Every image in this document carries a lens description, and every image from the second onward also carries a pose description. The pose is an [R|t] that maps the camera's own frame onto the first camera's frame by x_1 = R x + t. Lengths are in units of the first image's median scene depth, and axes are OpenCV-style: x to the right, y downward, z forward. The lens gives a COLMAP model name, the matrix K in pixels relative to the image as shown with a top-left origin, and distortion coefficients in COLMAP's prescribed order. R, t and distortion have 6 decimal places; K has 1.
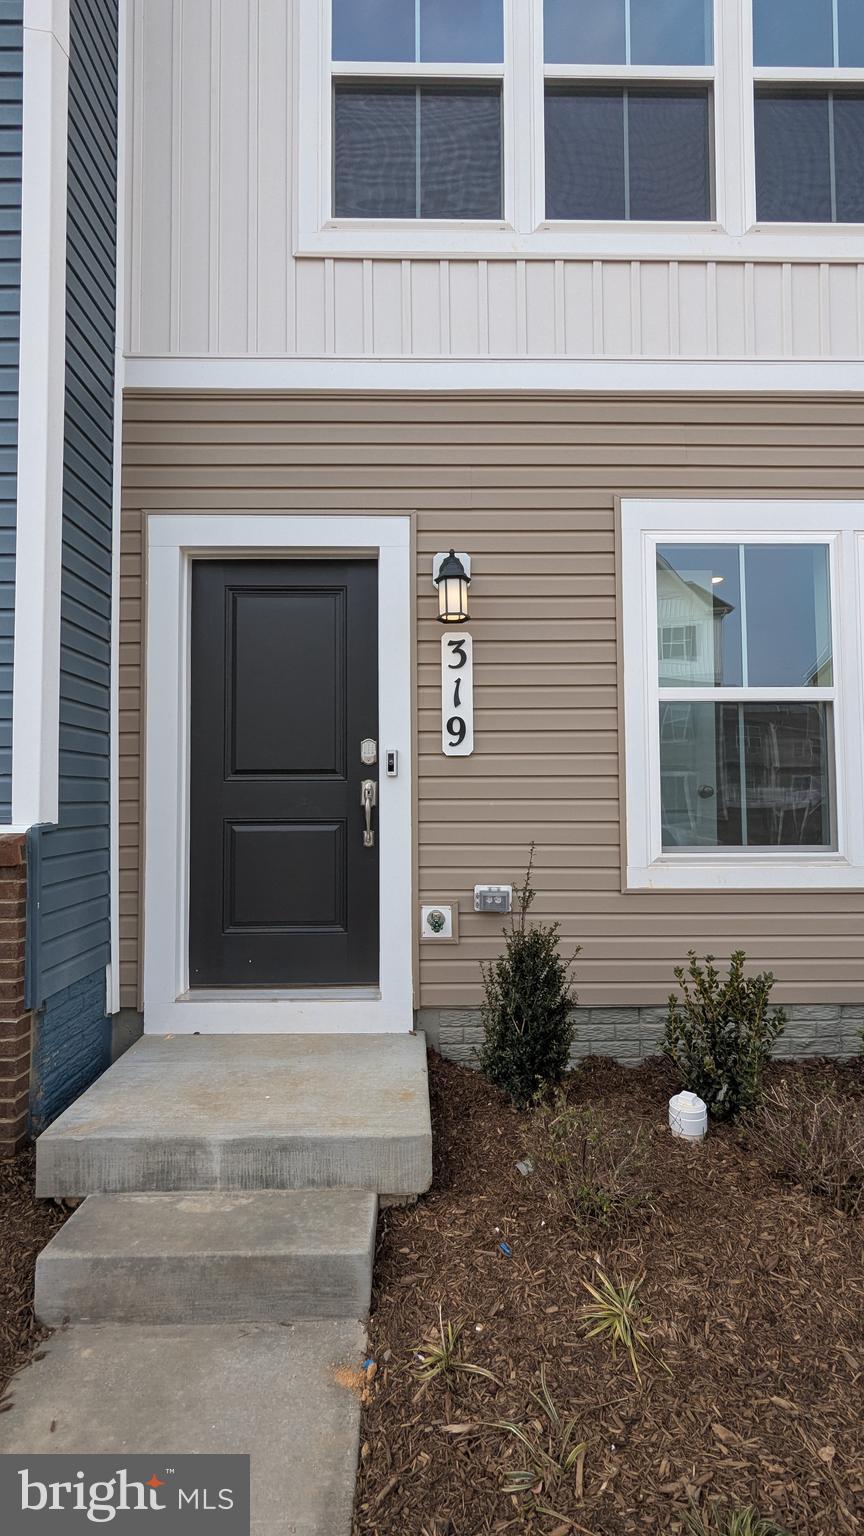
lens RADIAL K [[727.4, 0, 445.7], [0, 727.4, 767.3], [0, 0, 1]] dist [0.000539, 0.000997]
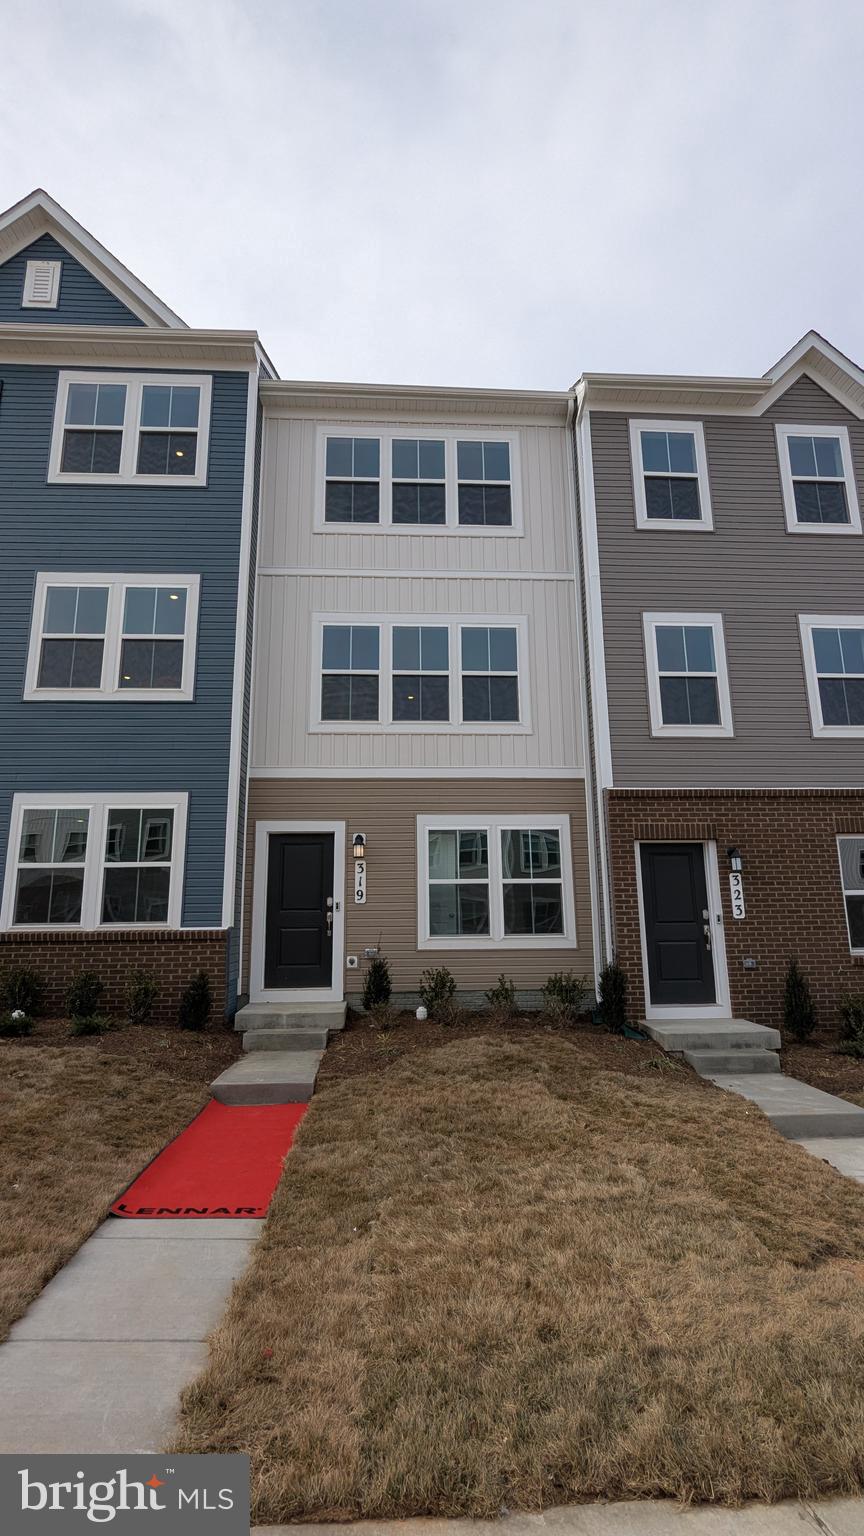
lens RADIAL K [[727.4, 0, 439.4], [0, 727.4, 759.7], [0, 0, 1]] dist [0.000539, 0.000997]
pose [[0.999490, -0.000030, 0.031947, 0.241374], [0.005852, 0.983253, -0.182152, -0.049744], [-0.031407, 0.182246, 0.982751, -1.991085]]
